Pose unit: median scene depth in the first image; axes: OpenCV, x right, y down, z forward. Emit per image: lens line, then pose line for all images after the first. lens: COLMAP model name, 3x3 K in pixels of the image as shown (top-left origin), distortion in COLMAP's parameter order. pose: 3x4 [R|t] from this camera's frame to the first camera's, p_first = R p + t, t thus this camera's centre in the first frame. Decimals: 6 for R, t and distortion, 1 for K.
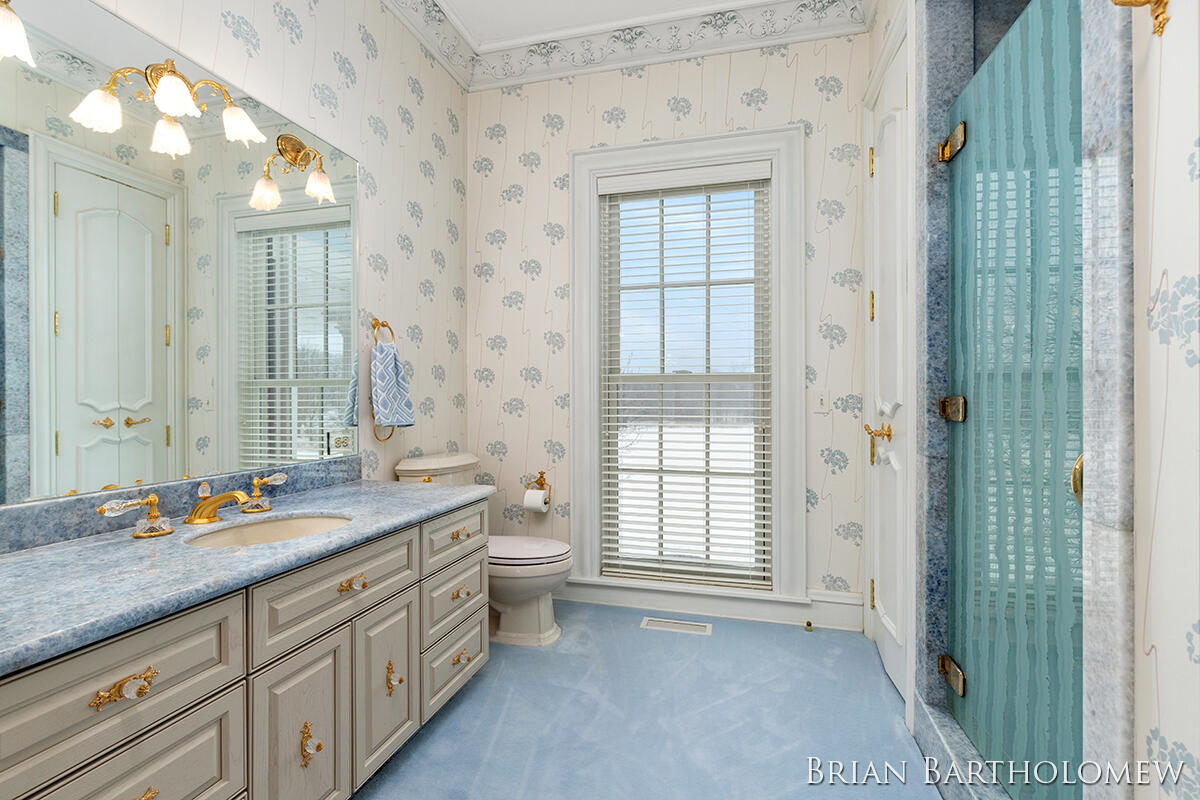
lens RADIAL K [[605.0, 0, 600.0], [0, 605.0, 400.0], [0, 0, 1]] dist [0.015055, -0.000531]
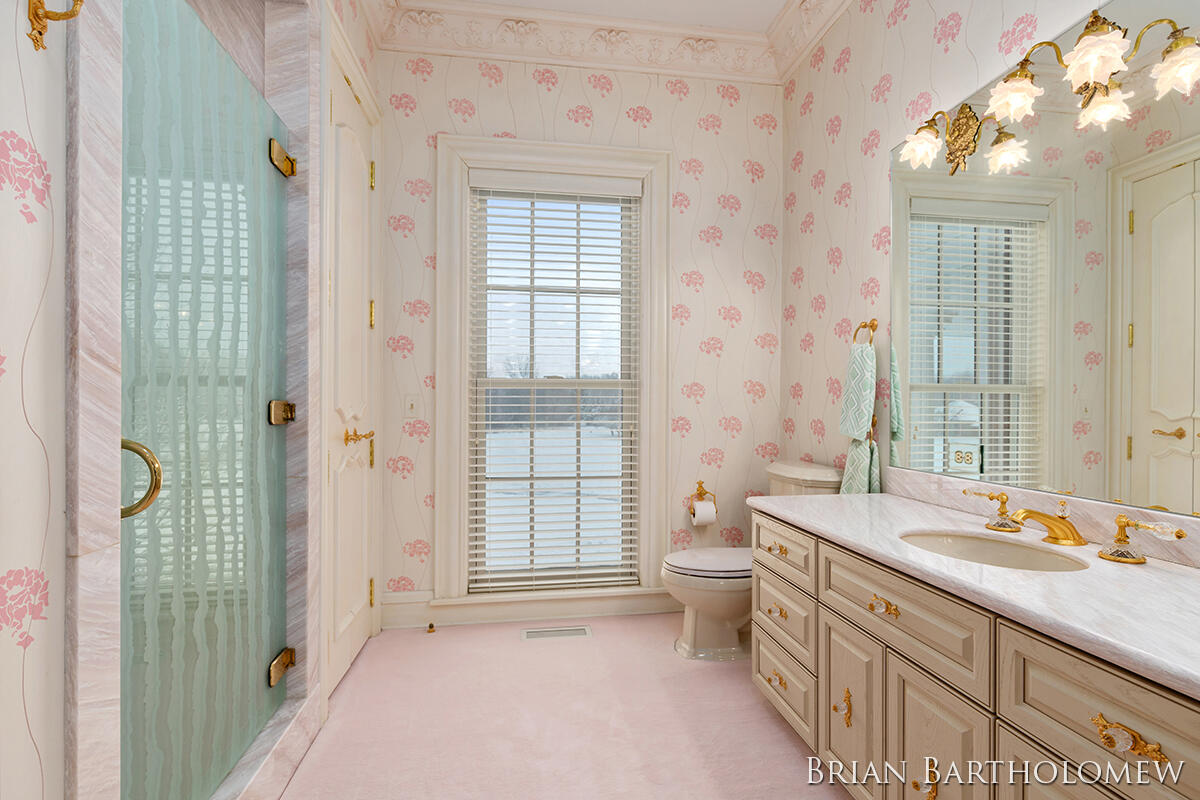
lens RADIAL K [[605.0, 0, 600.0], [0, 605.0, 400.0], [0, 0, 1]] dist [0.015055, -0.000531]
pose [[0.901163, 0.003047, 0.433469, -0.228925], [0.000694, 0.999964, -0.008470, -0.000450], [-0.433479, 0.007934, 0.901129, 0.067629]]
